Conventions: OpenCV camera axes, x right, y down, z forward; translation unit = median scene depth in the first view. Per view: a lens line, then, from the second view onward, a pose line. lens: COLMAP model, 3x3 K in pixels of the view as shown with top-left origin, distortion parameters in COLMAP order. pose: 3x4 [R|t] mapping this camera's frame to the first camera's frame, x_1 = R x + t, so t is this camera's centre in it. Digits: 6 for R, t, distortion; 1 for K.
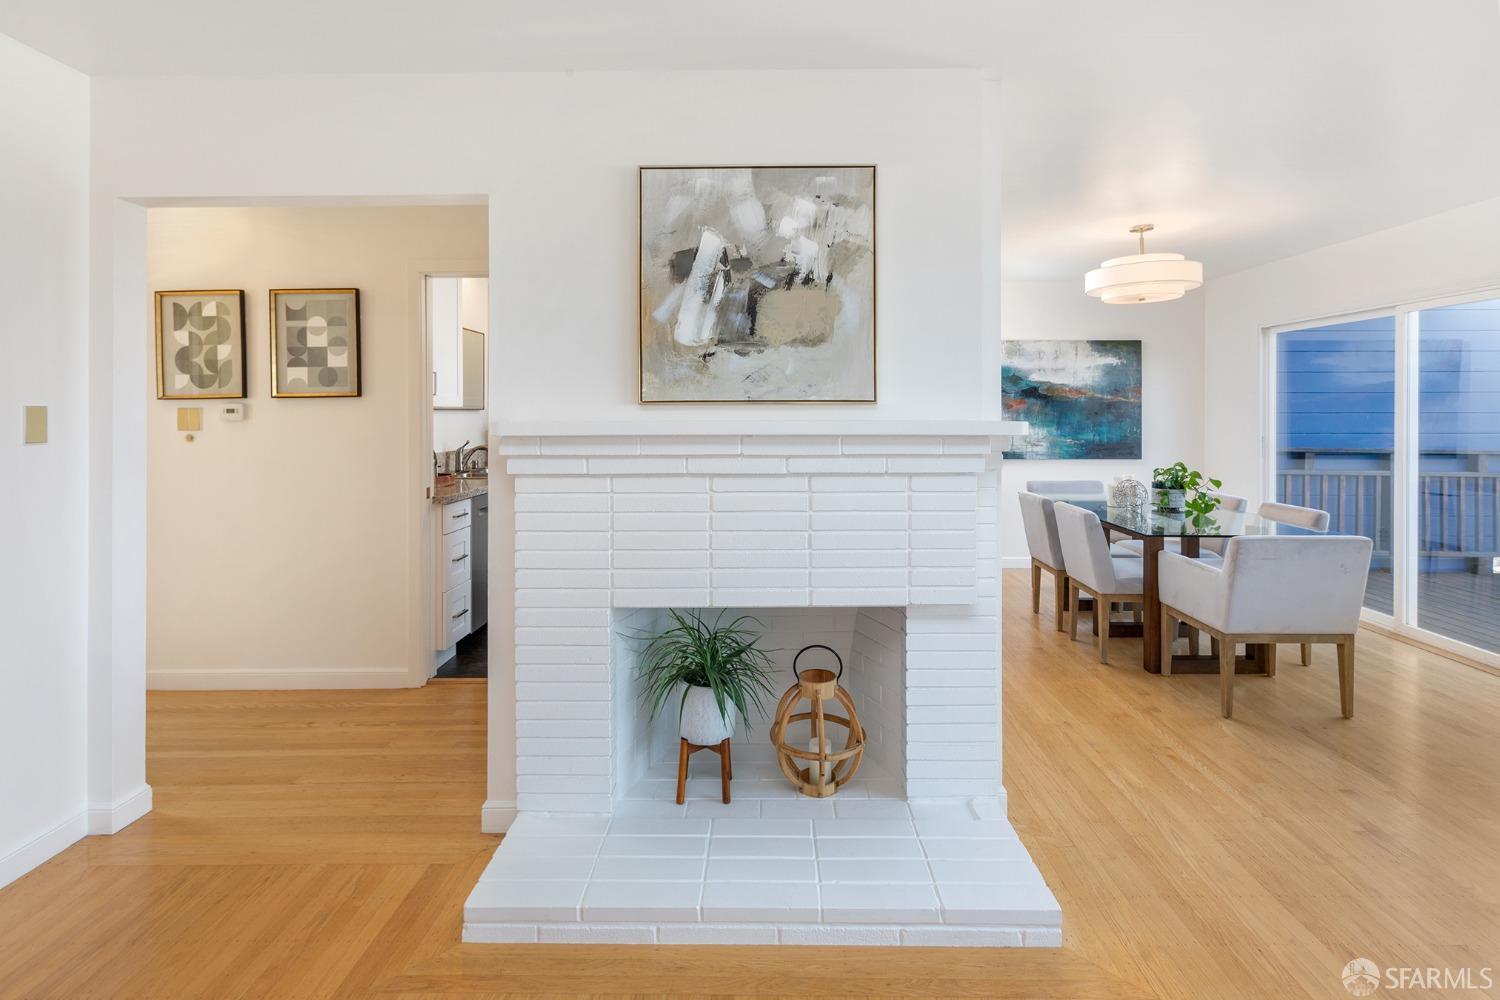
lens RADIAL K [[693.6, 0, 774.9], [0, 693.6, 414.9], [0, 0, 1]] dist [-0.000699, -0.000652]
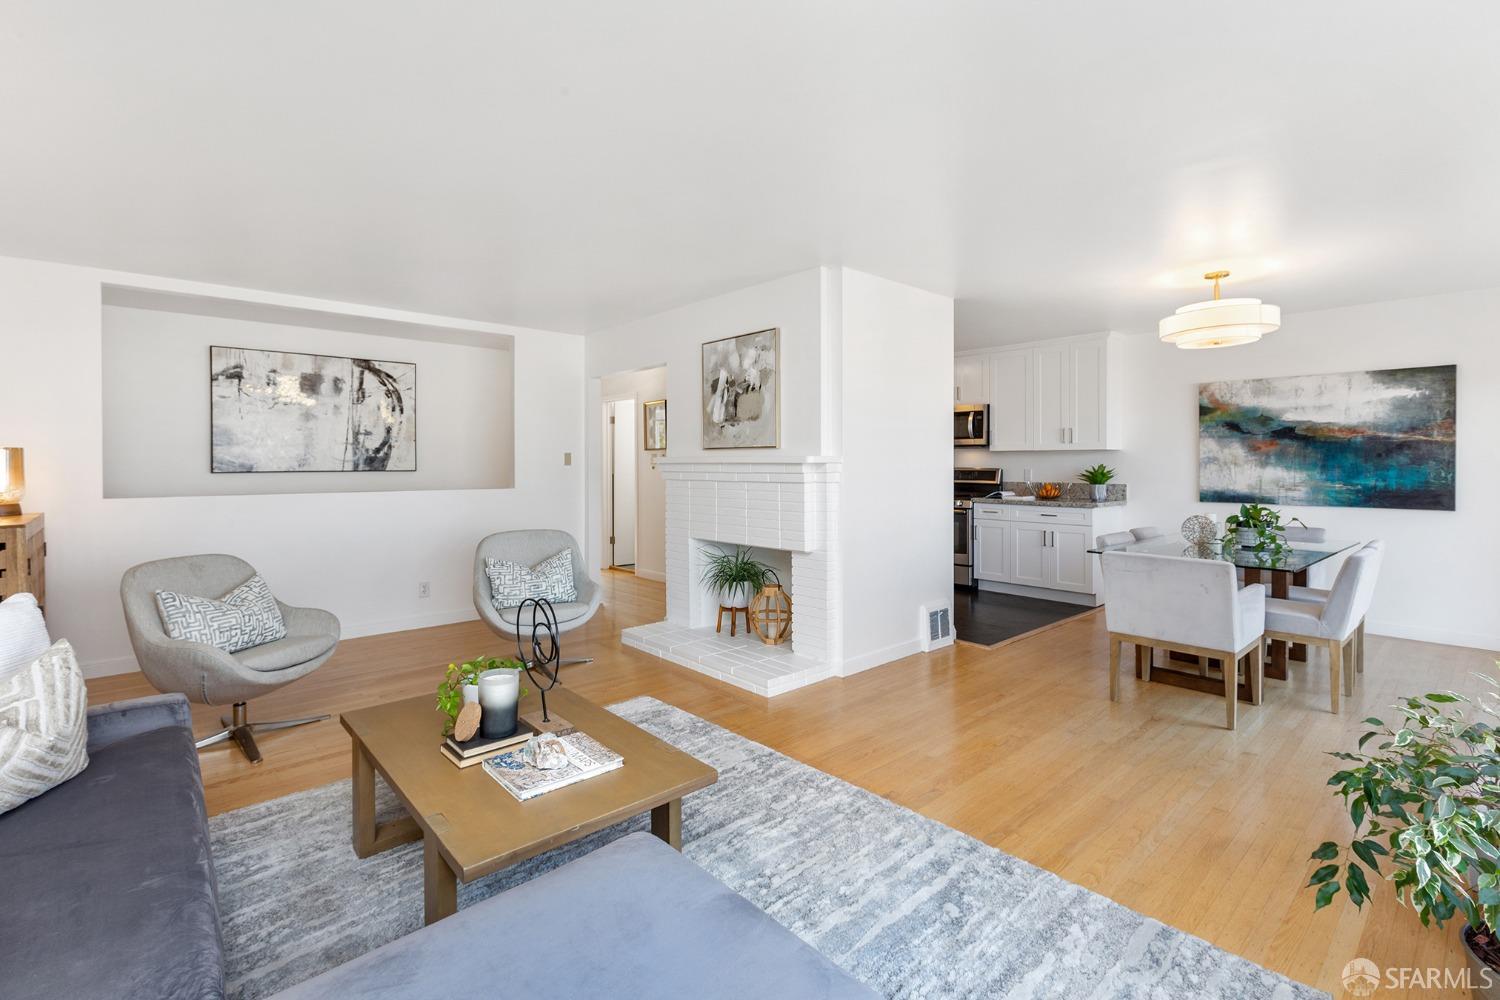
lens RADIAL K [[669.6, 0, 778.0], [0, 669.6, 476.5], [0, 0, 1]] dist [0.013543, -0.007645]
pose [[0.695078, 0.015818, -0.718760, 1.538253], [-0.002783, 0.999810, 0.019312, 0.029208], [0.718929, -0.011423, 0.694990, -0.338226]]
